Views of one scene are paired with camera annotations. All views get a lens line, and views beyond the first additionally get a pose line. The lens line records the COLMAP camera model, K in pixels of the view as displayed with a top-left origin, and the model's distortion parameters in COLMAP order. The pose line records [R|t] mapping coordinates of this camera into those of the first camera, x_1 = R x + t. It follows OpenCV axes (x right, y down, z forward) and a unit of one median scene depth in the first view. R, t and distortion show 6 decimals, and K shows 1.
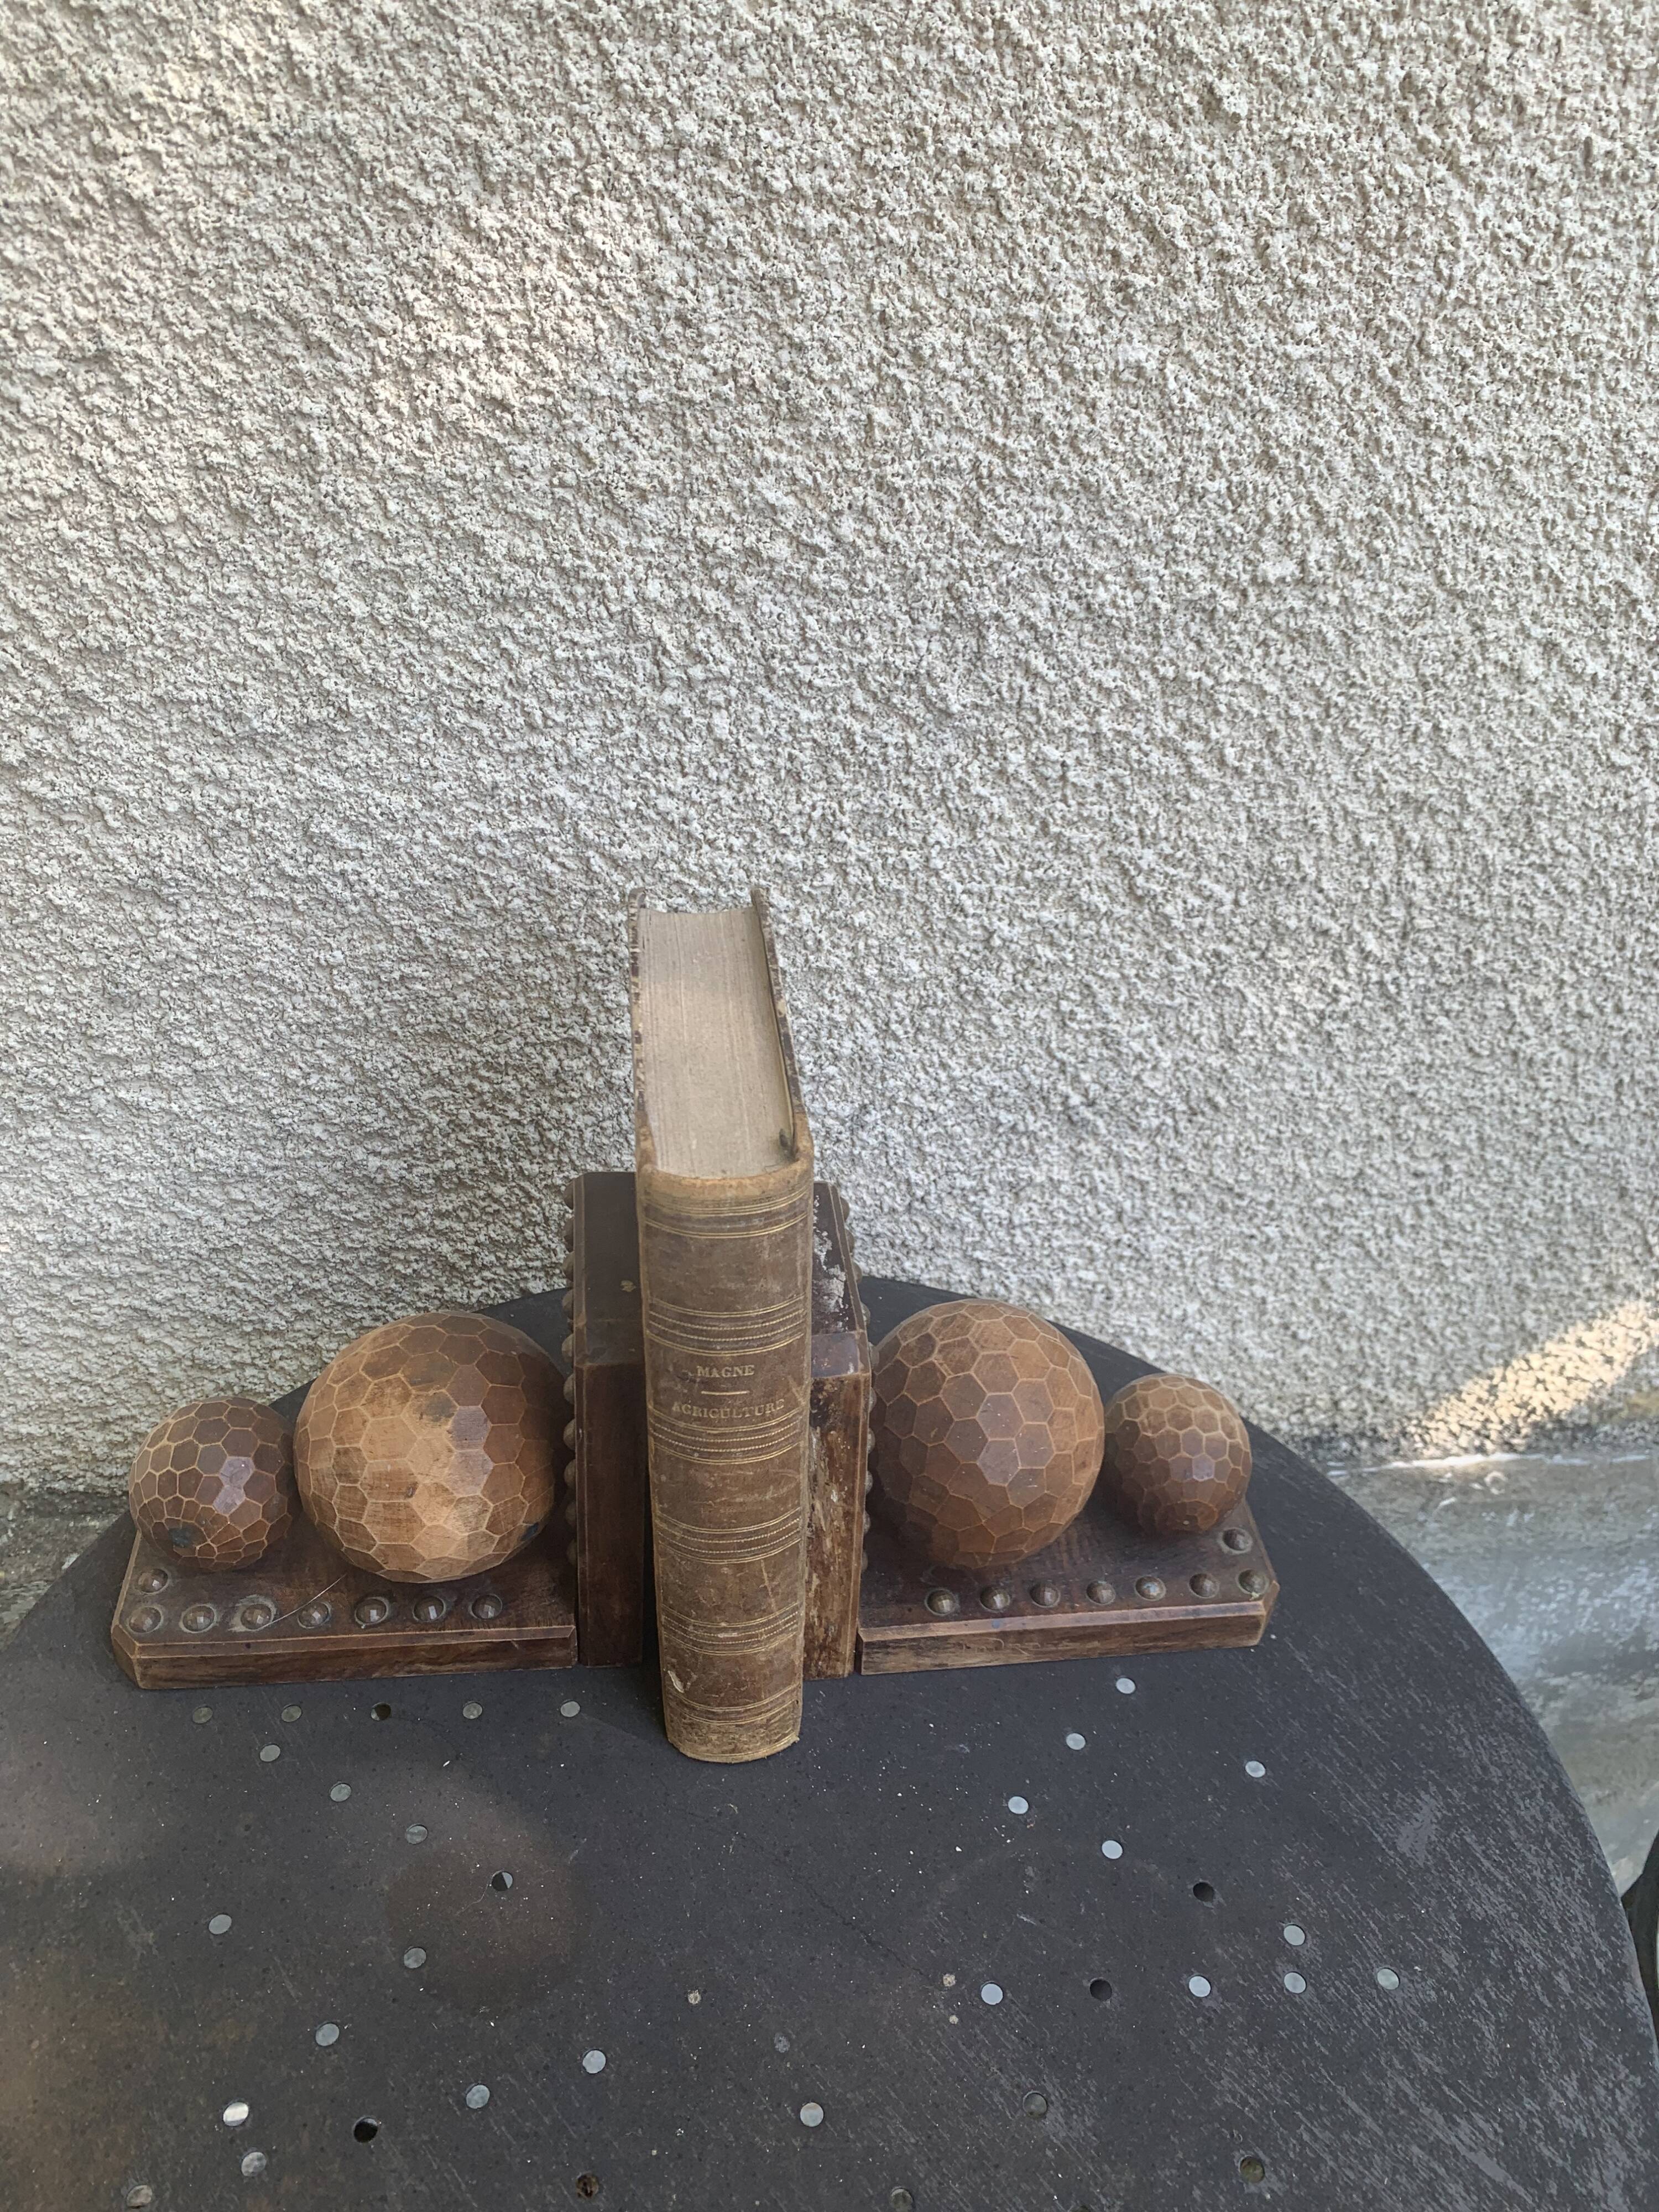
lens RADIAL K [[1776.7, 0, 858.3], [0, 1776.7, 1094.2], [0, 0, 1]] dist [0.044254, -0.074287]
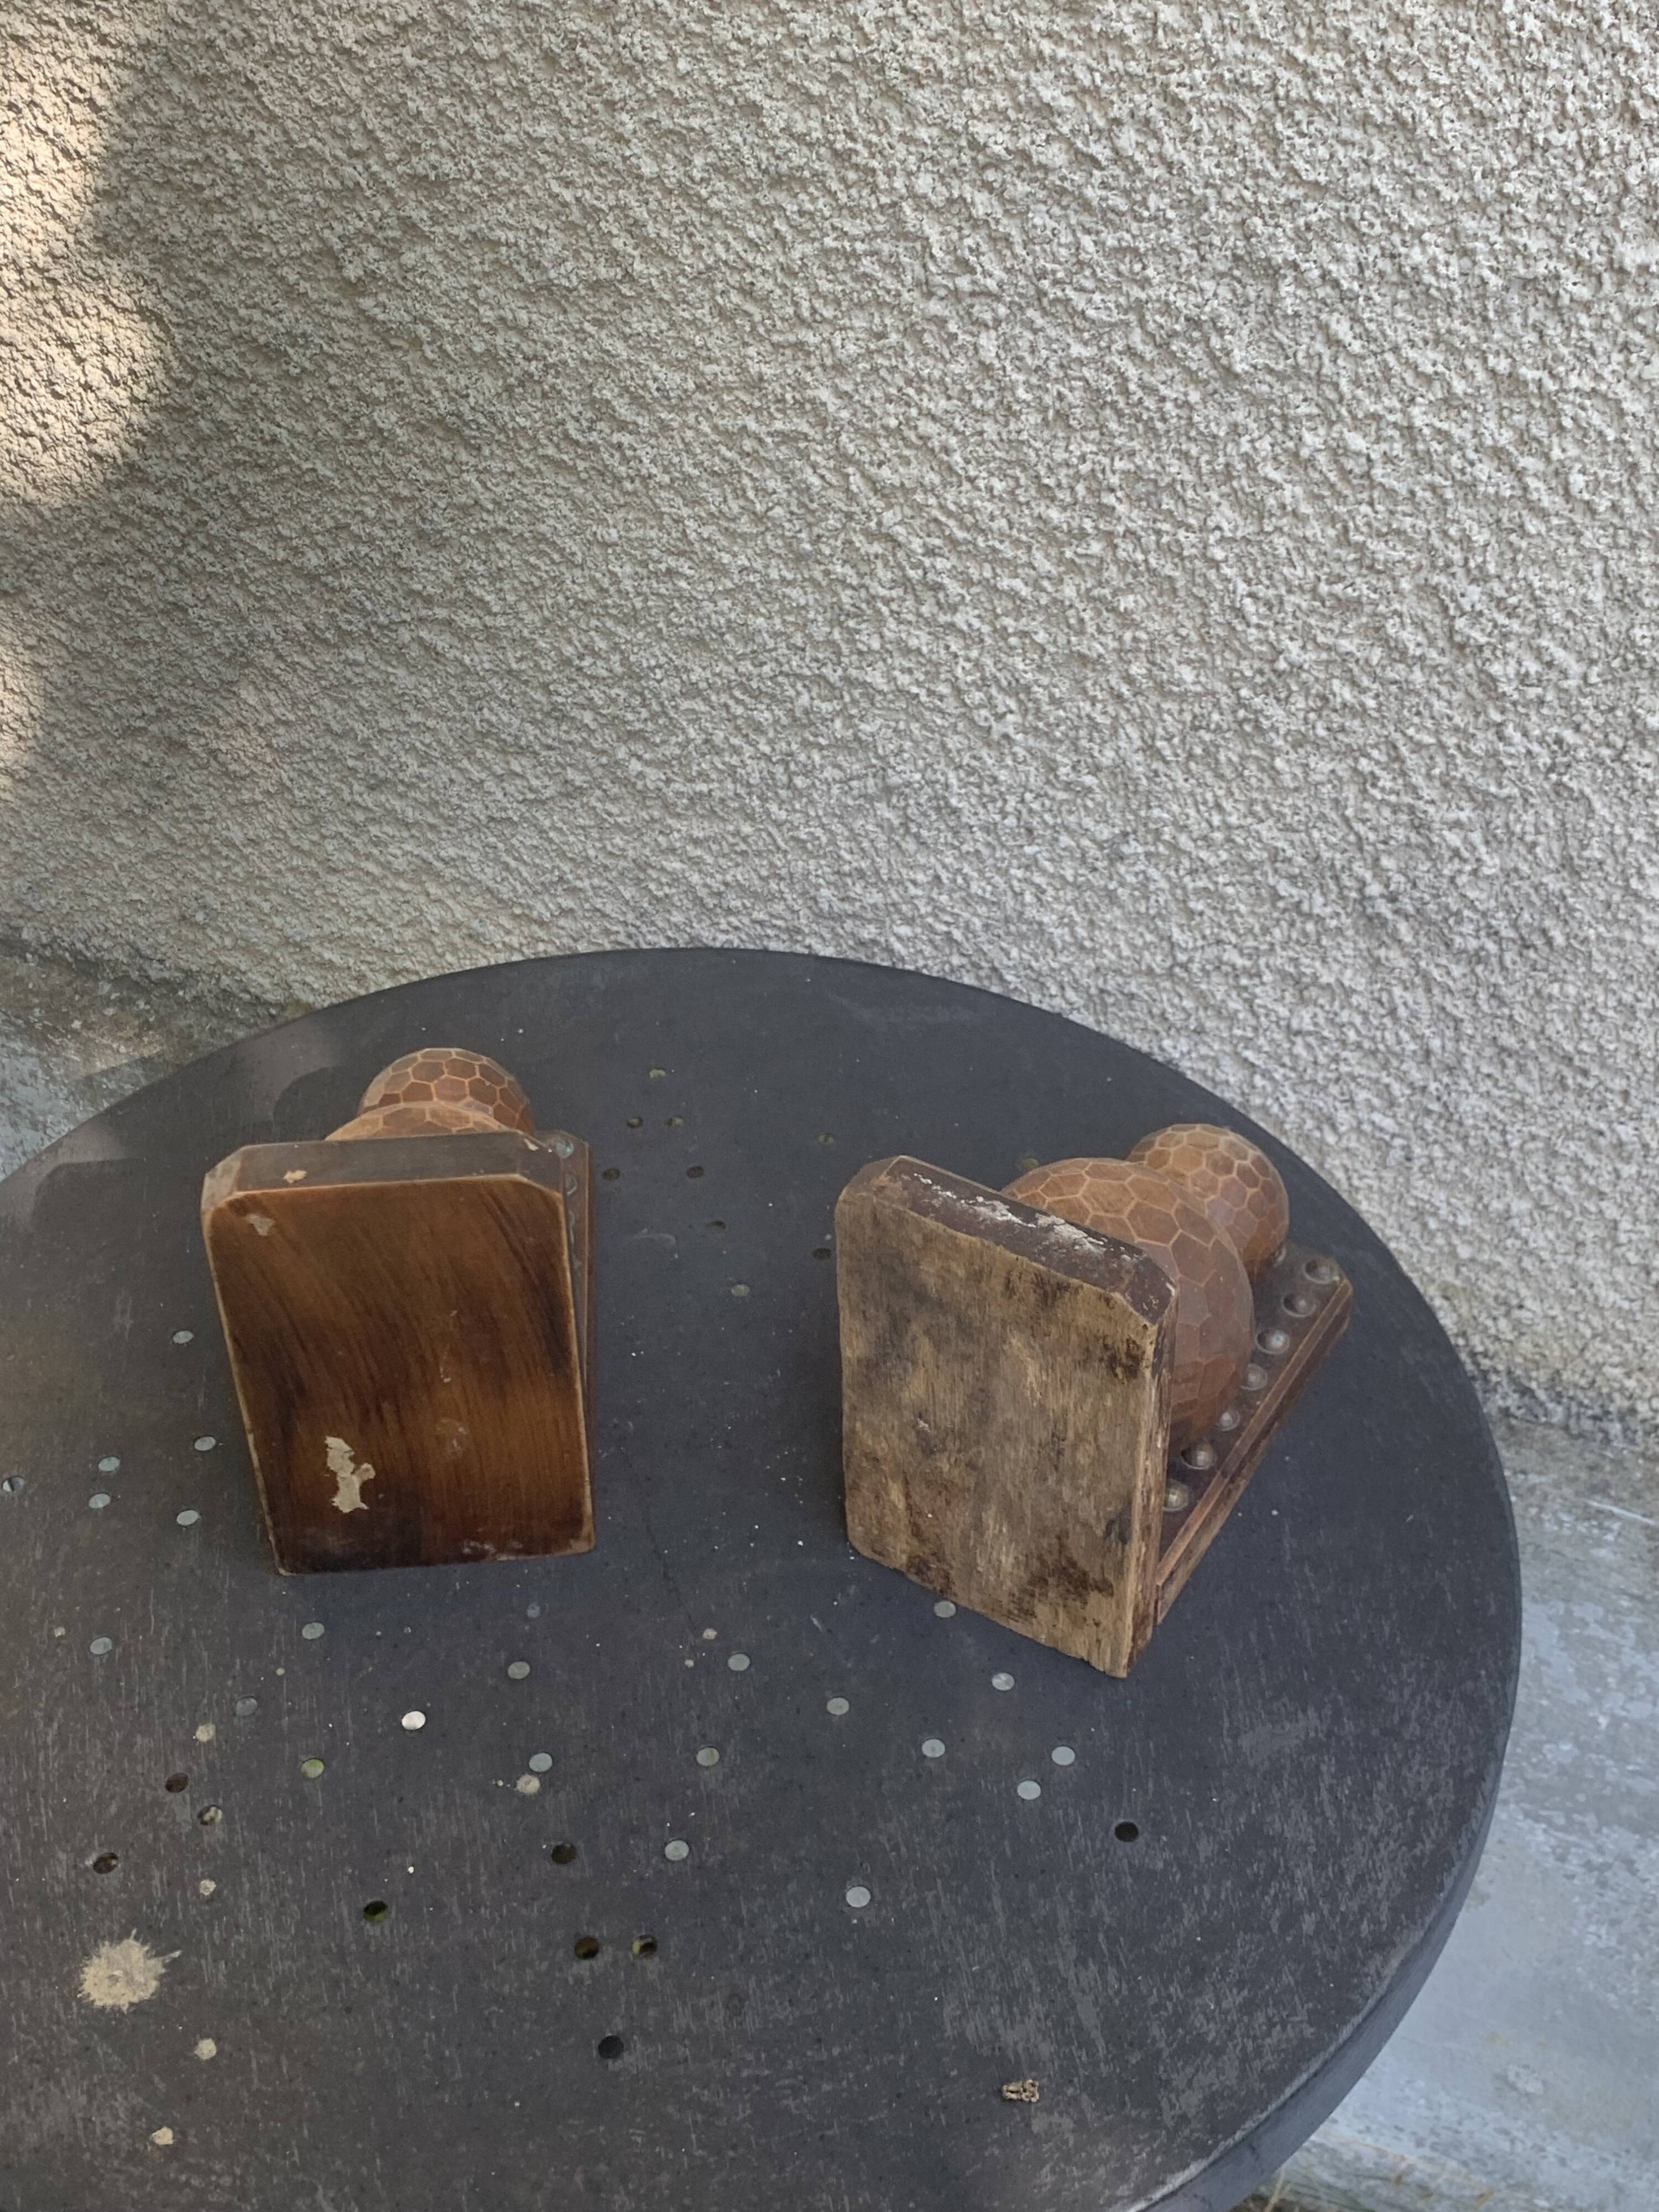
lens RADIAL K [[2463.4, 0, 822.0], [0, 2463.4, 1128.8], [0, 0, 1]] dist [-0.014436, 0.000000]
pose [[0.845596, 0.286577, -0.450379, 0.515945], [-0.253874, 0.958055, 0.132958, 0.026821], [0.469591, 0.001911, 0.882882, -0.134772]]
